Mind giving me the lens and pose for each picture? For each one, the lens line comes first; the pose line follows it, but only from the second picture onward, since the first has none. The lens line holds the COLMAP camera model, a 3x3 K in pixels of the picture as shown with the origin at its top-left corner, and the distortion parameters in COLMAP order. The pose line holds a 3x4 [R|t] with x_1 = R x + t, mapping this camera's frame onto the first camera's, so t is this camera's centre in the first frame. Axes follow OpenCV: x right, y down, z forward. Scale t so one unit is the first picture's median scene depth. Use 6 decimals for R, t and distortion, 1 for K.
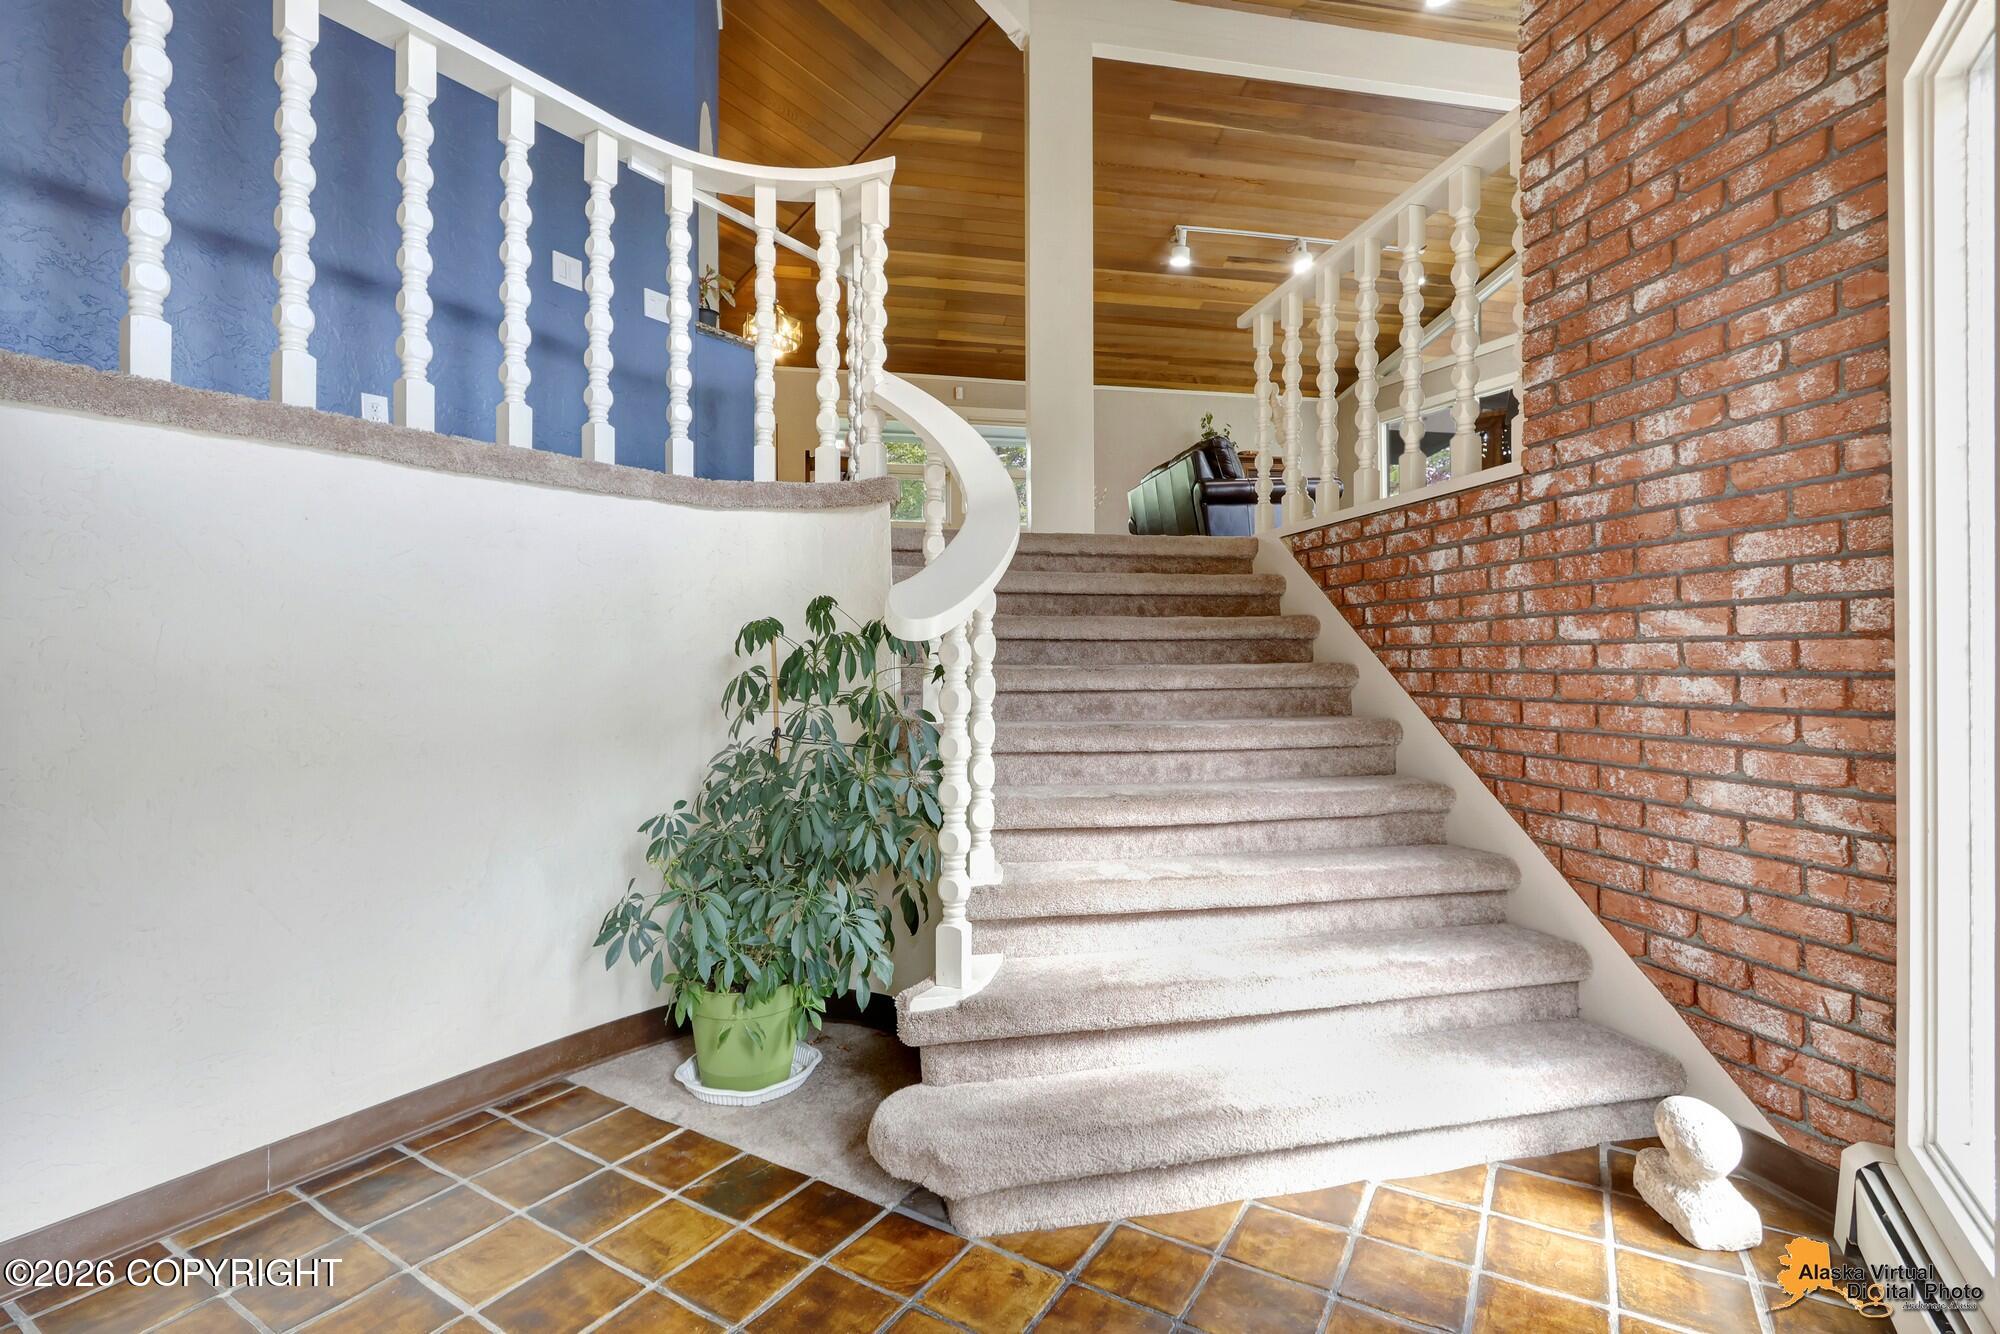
lens RADIAL K [[927.9, 0, 995.8], [0, 927.9, 660.8], [0, 0, 1]] dist [-0.002580, -0.001028]
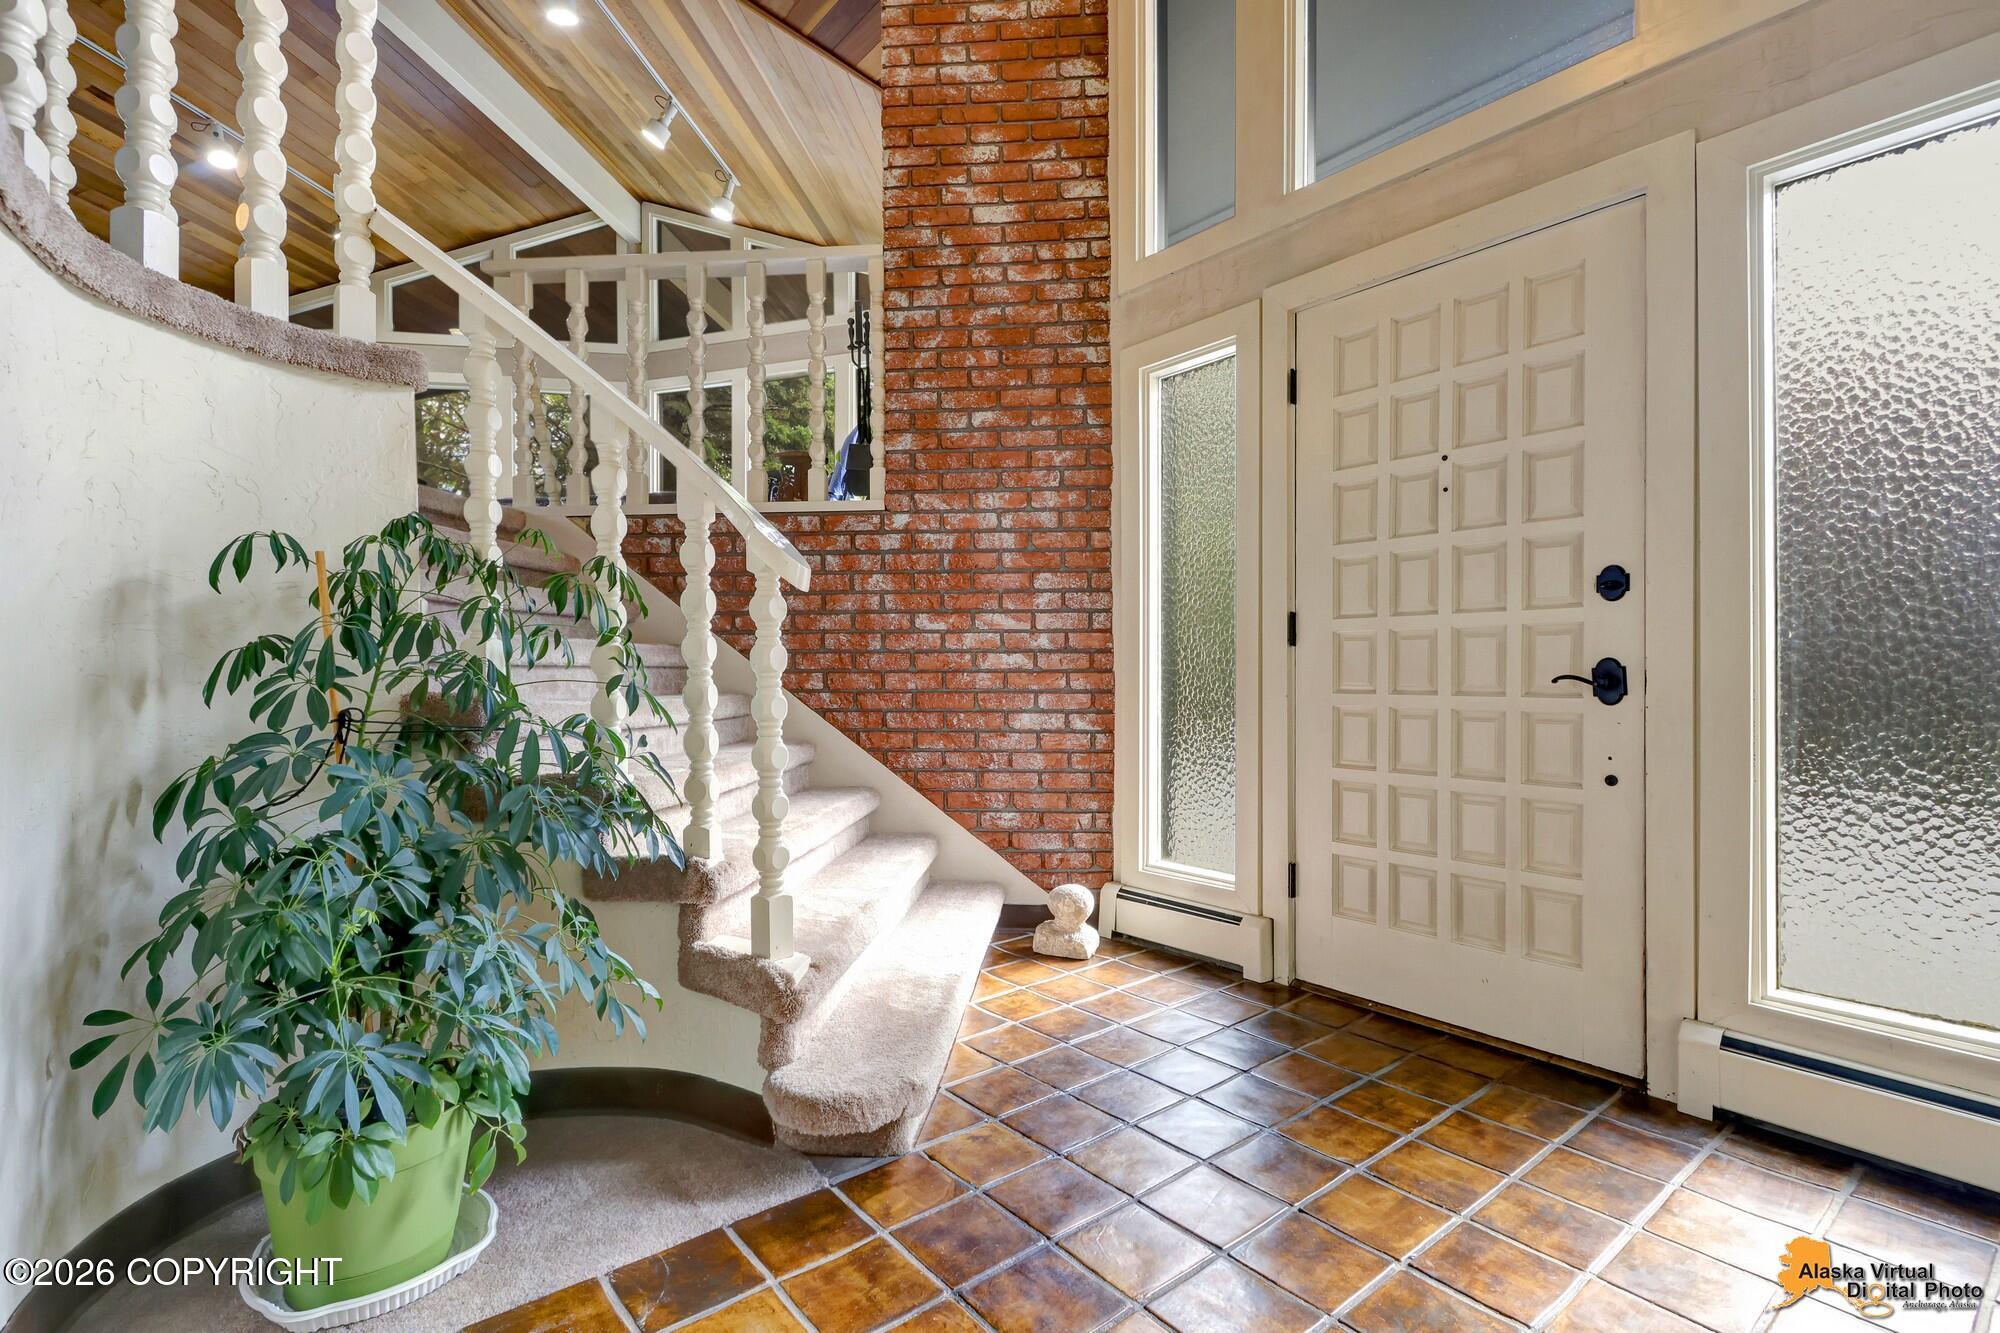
lens RADIAL K [[936.3, 0, 1006.4], [0, 936.3, 674.0], [0, 0, 1]] dist [0.004891, -0.000536]
pose [[0.308624, 0.004119, 0.951175, -0.855918], [-0.003042, 0.999990, -0.003343, 0.059168], [-0.951179, -0.001862, 0.308633, 0.463151]]
